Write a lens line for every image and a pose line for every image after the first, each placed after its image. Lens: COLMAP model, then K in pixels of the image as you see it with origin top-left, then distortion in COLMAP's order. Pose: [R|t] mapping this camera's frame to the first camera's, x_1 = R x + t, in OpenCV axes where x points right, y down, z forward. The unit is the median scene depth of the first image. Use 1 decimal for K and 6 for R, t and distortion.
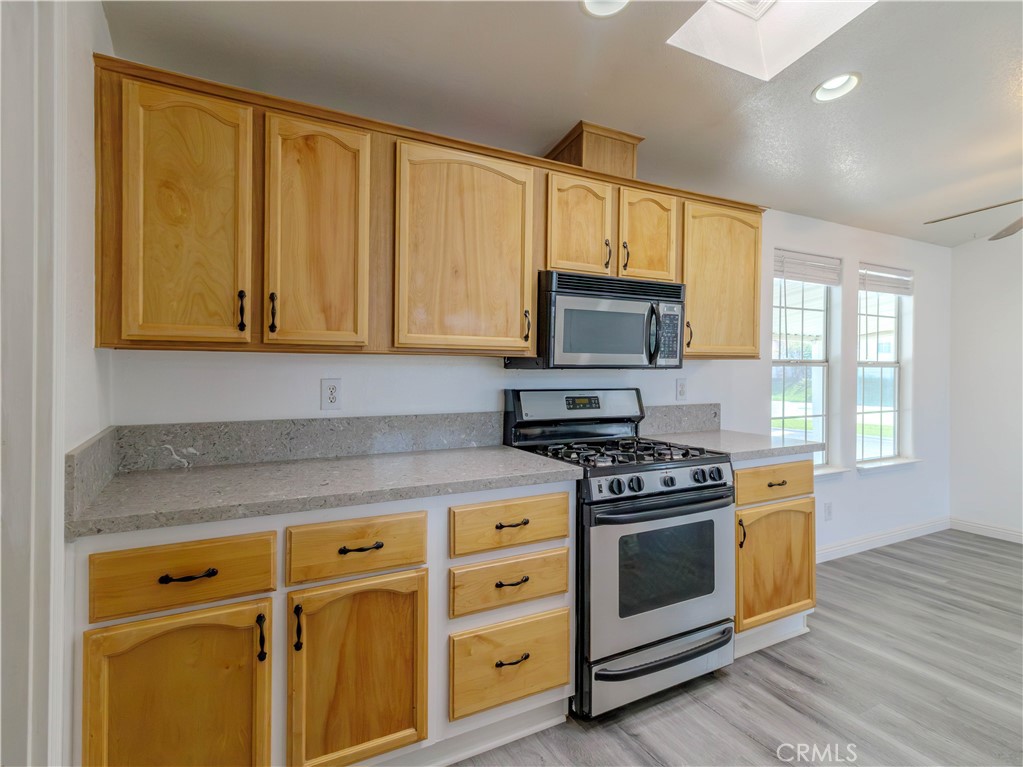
lens RADIAL K [[540.1, 0, 512.7], [0, 540.1, 368.2], [0, 0, 1]] dist [0.006940, 0.001140]
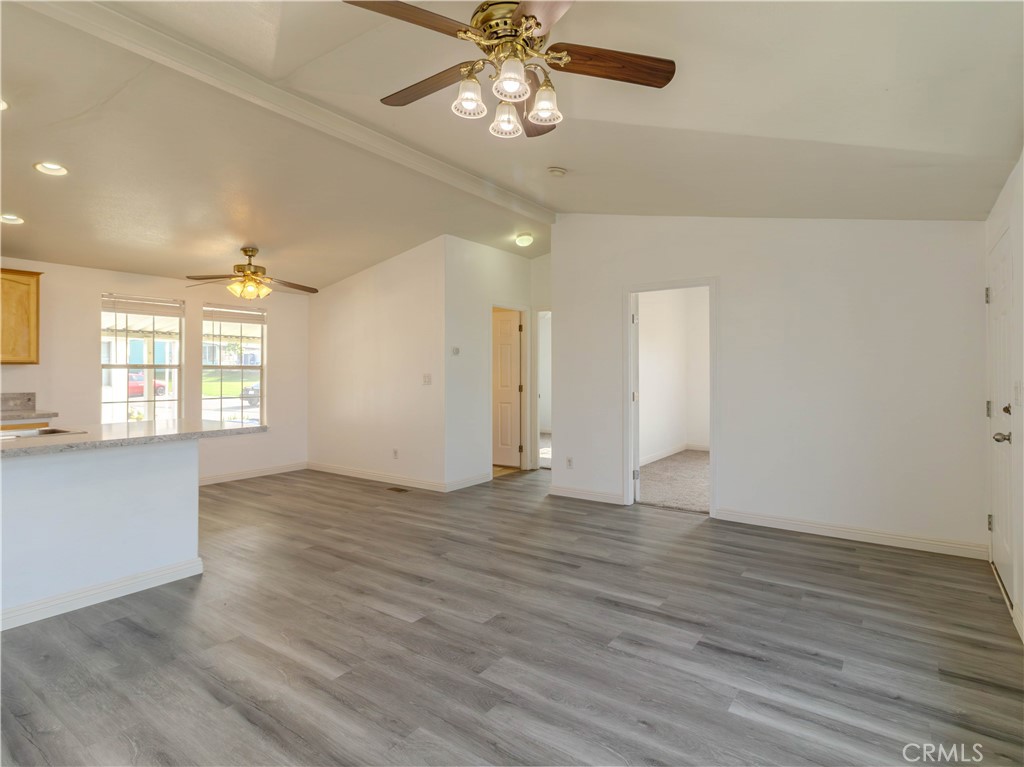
lens RADIAL K [[537.9, 0, 530.0], [0, 537.9, 370.7], [0, 0, 1]] dist [0.014735, 0.000177]
pose [[0.891108, -0.001804, 0.453787, 1.238618], [0.001572, 0.999998, 0.000889, 0.003690], [-0.453788, -0.000079, 0.891110, -1.372404]]
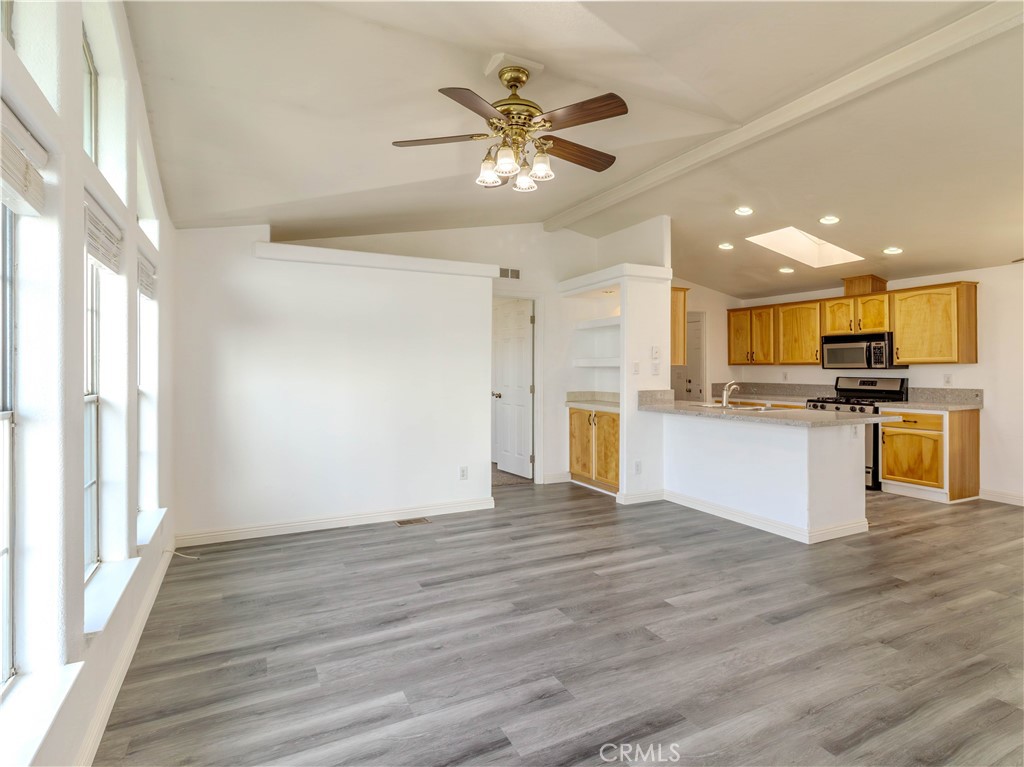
lens RADIAL K [[541.4, 0, 519.4], [0, 541.4, 368.6], [0, 0, 1]] dist [0.007022, 0.000276]
pose [[-0.026162, -0.004479, -0.999648, 2.801420], [-0.000169, 0.999990, -0.004476, 0.010342], [0.999658, 0.000052, -0.026163, -0.535285]]
